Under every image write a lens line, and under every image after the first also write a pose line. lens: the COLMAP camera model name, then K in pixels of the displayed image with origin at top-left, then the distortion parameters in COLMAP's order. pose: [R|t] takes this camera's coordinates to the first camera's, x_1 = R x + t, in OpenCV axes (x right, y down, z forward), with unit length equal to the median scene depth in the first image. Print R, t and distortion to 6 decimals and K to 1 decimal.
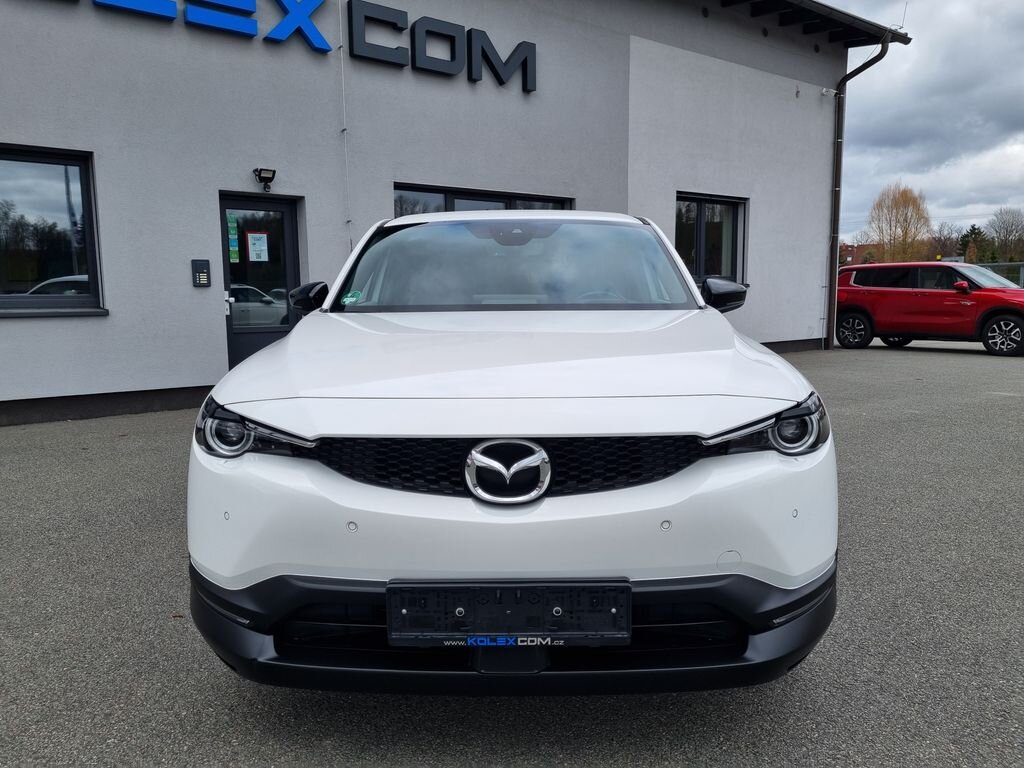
lens RADIAL K [[807.9, 0, 502.3], [0, 807.9, 393.9], [0, 0, 1]] dist [0.061450, -0.036605]
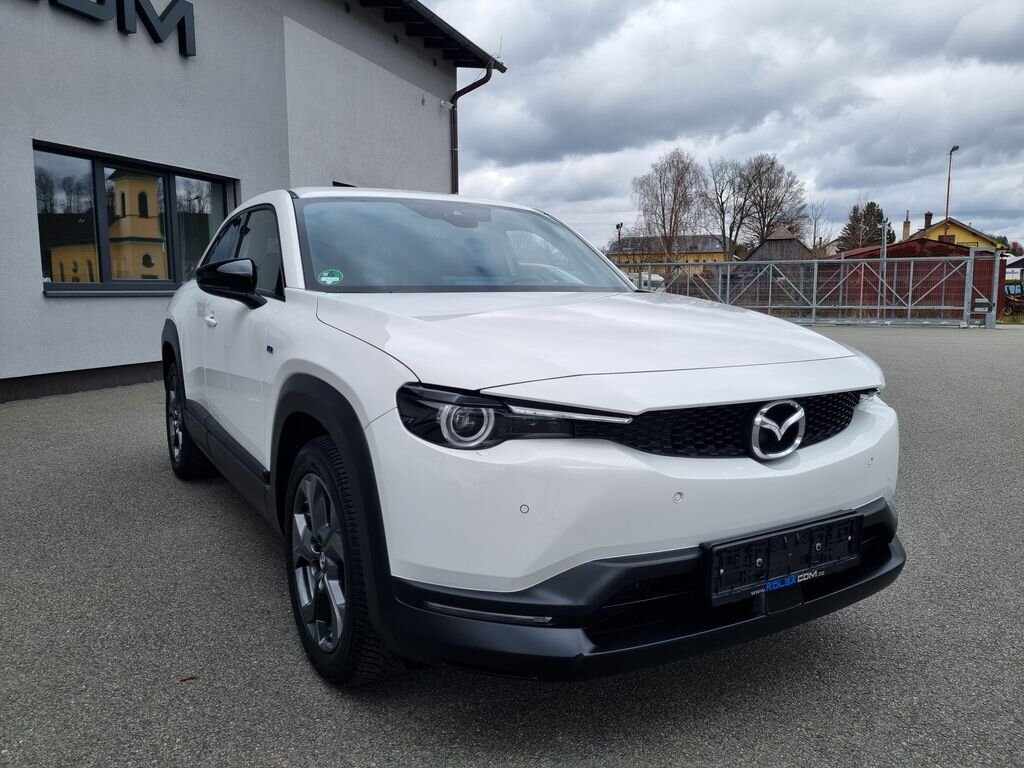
lens RADIAL K [[807.9, 0, 529.9], [0, 807.9, 381.9], [0, 0, 1]] dist [0.061450, -0.036605]
pose [[0.830368, -0.054234, 0.554570, -0.484786], [0.058949, 0.998217, 0.009356, -0.000062], [-0.554088, 0.024923, 0.832085, 0.140142]]
